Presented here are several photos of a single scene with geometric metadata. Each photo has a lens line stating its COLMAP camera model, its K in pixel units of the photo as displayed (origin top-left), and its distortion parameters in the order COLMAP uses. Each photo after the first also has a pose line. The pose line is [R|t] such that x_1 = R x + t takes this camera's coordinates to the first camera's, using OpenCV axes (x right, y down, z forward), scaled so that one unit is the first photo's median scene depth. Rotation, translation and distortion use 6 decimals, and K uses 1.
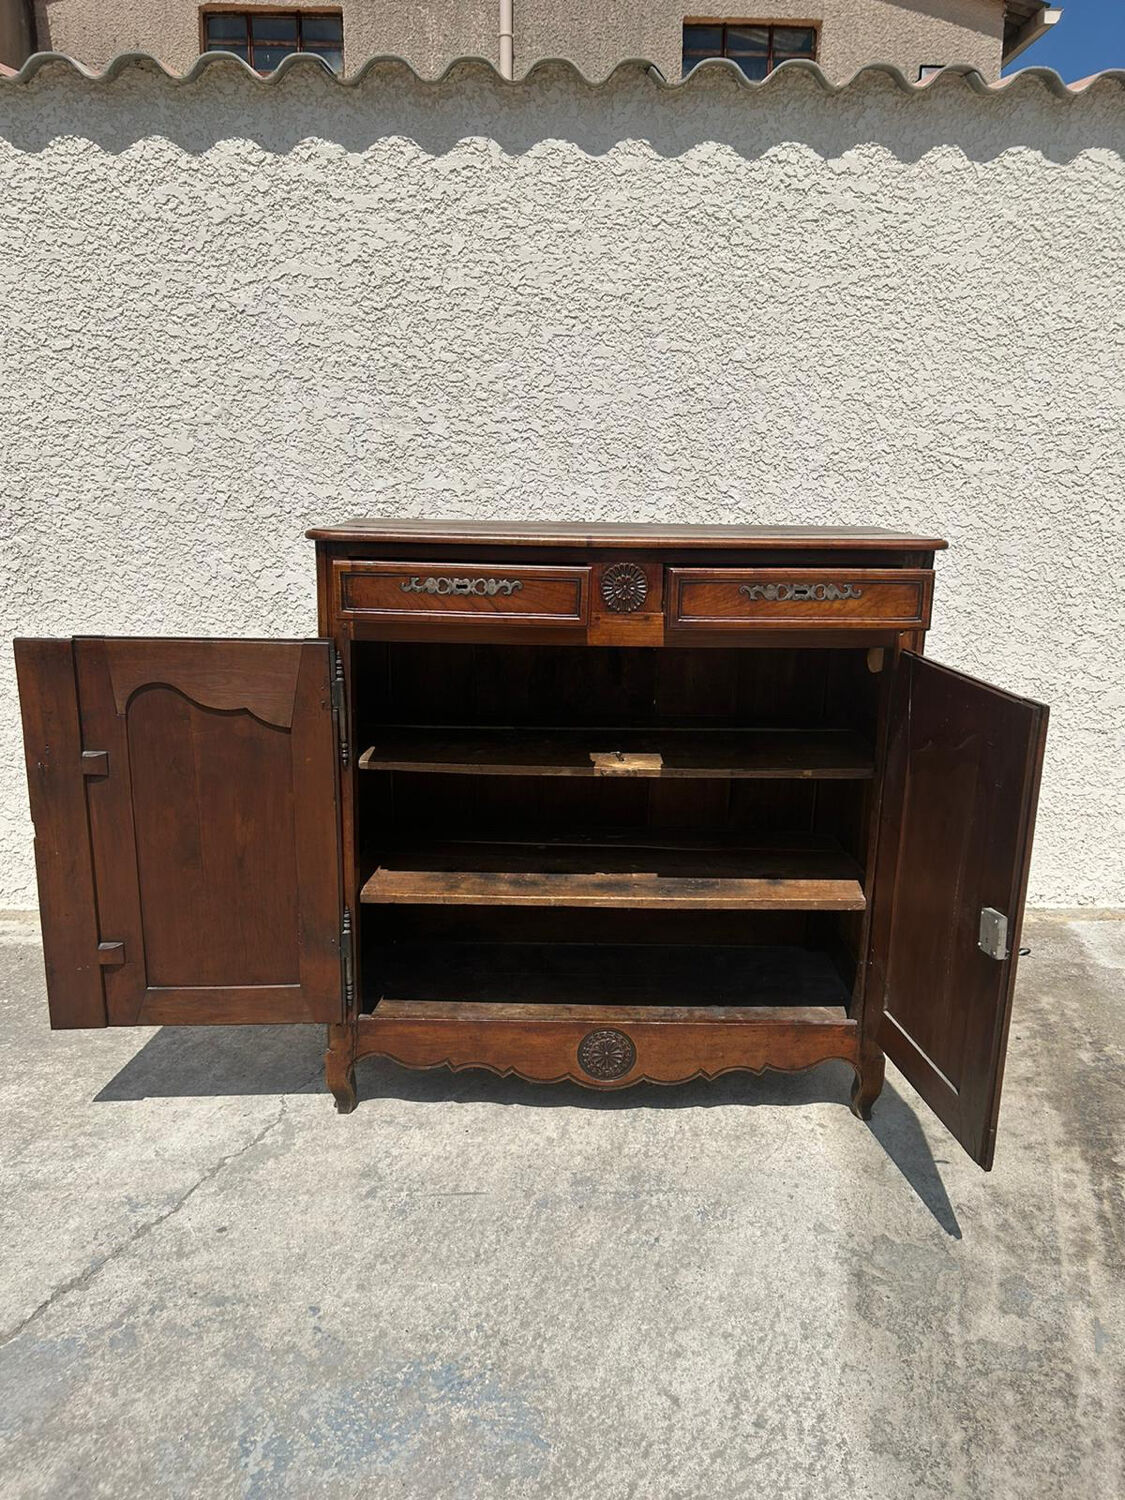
lens RADIAL K [[1133.0, 0, 564.9], [0, 1133.0, 751.3], [0, 0, 1]] dist [0.044194, -0.054327]
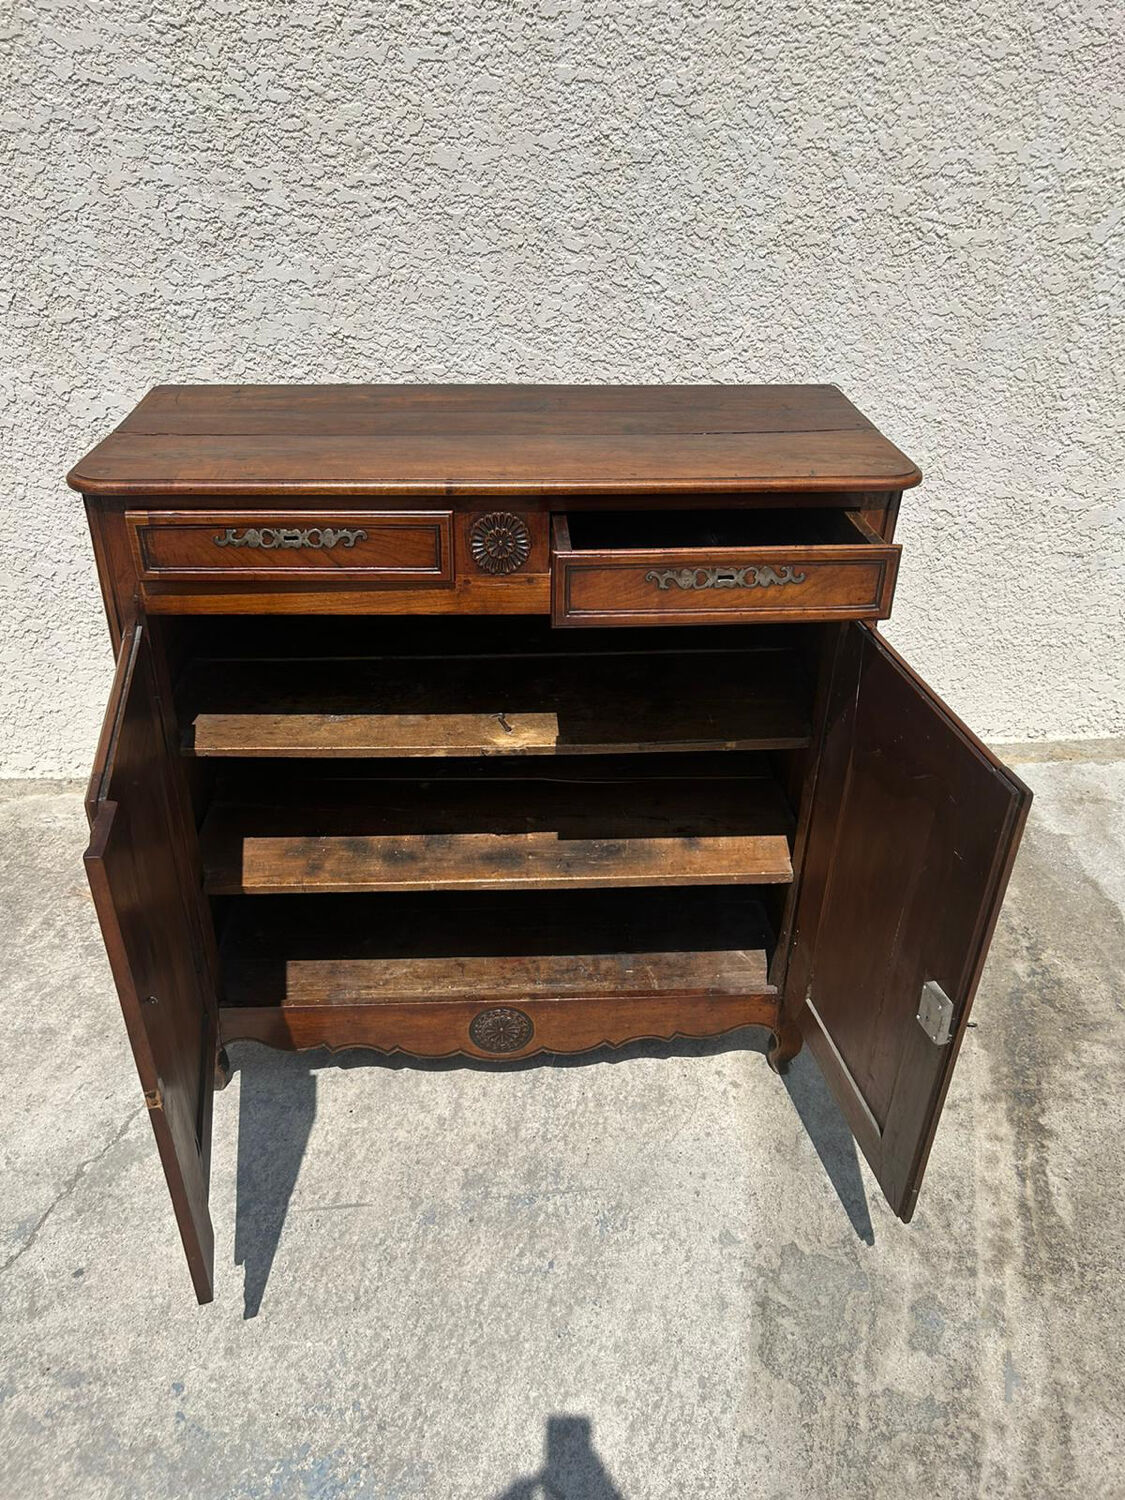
lens RADIAL K [[1133.0, 0, 544.4], [0, 1133.0, 755.4], [0, 0, 1]] dist [0.044194, -0.054327]
pose [[0.999233, -0.027514, 0.027868, 0.038805], [0.017708, 0.952156, 0.305098, -0.162464], [-0.034929, -0.304370, 0.951913, 0.152720]]
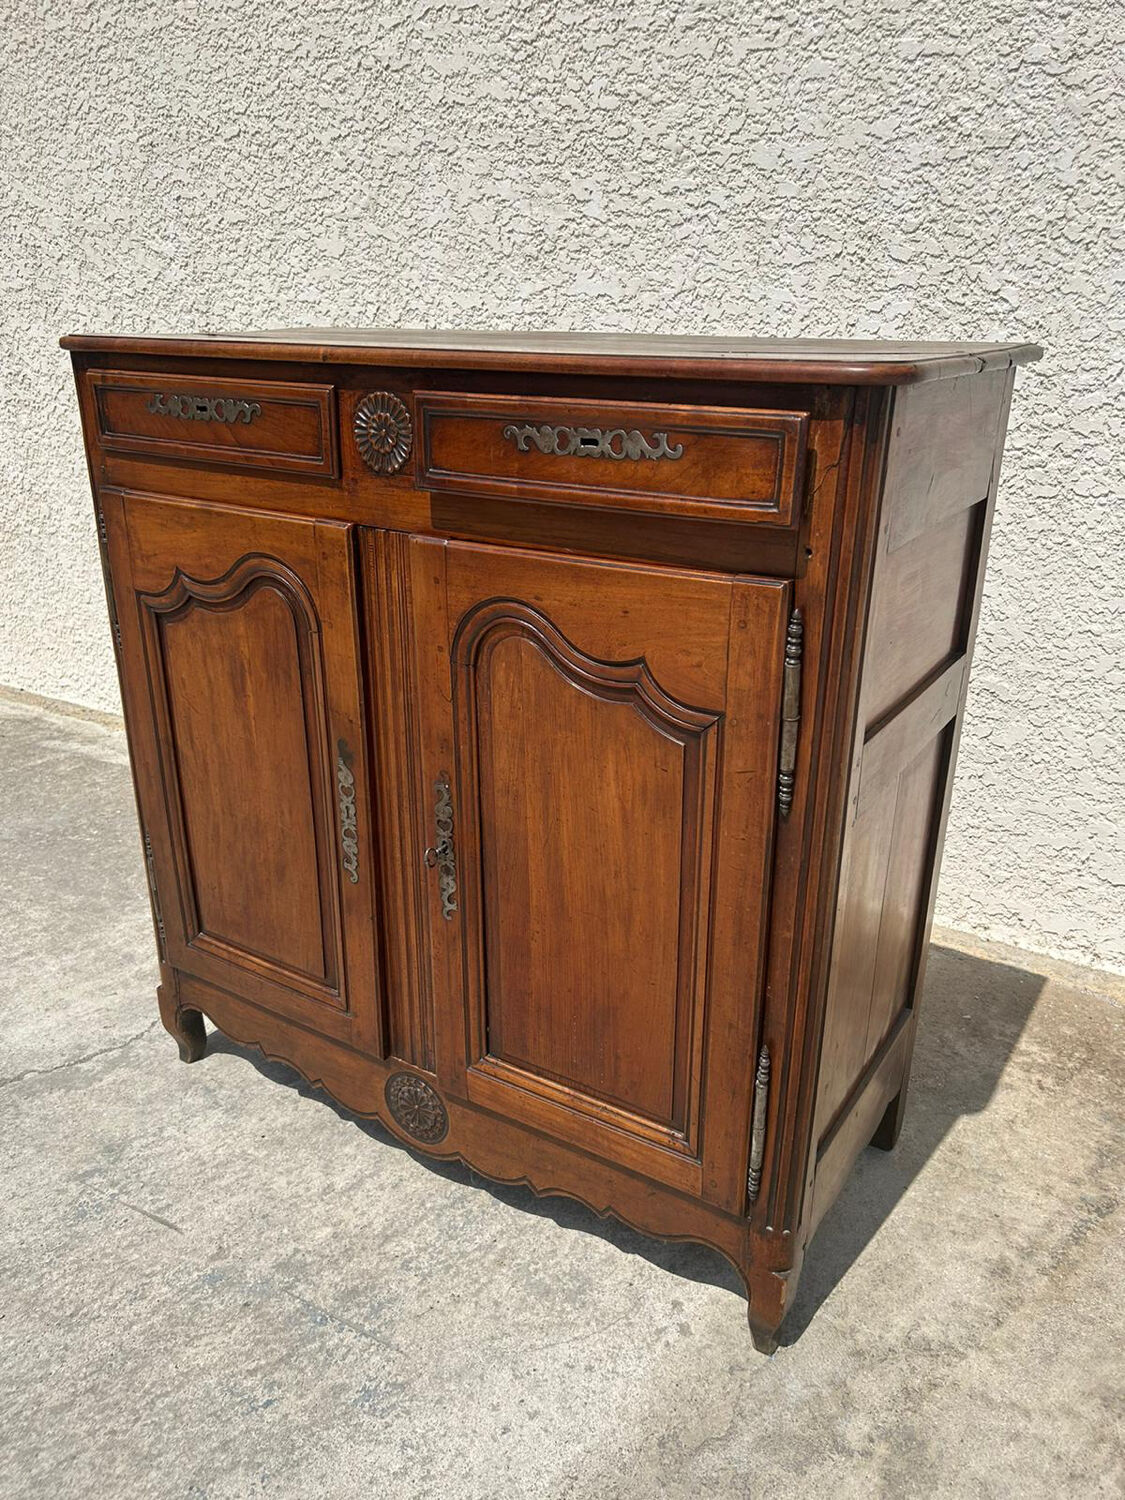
lens RADIAL K [[1133.0, 0, 565.6], [0, 1133.0, 755.3], [0, 0, 1]] dist [0.044194, -0.054327]
pose [[0.838463, 0.190289, -0.510656, 0.327347], [-0.120639, 0.978619, 0.166589, -0.059538], [0.531437, -0.078074, 0.843492, 0.347546]]
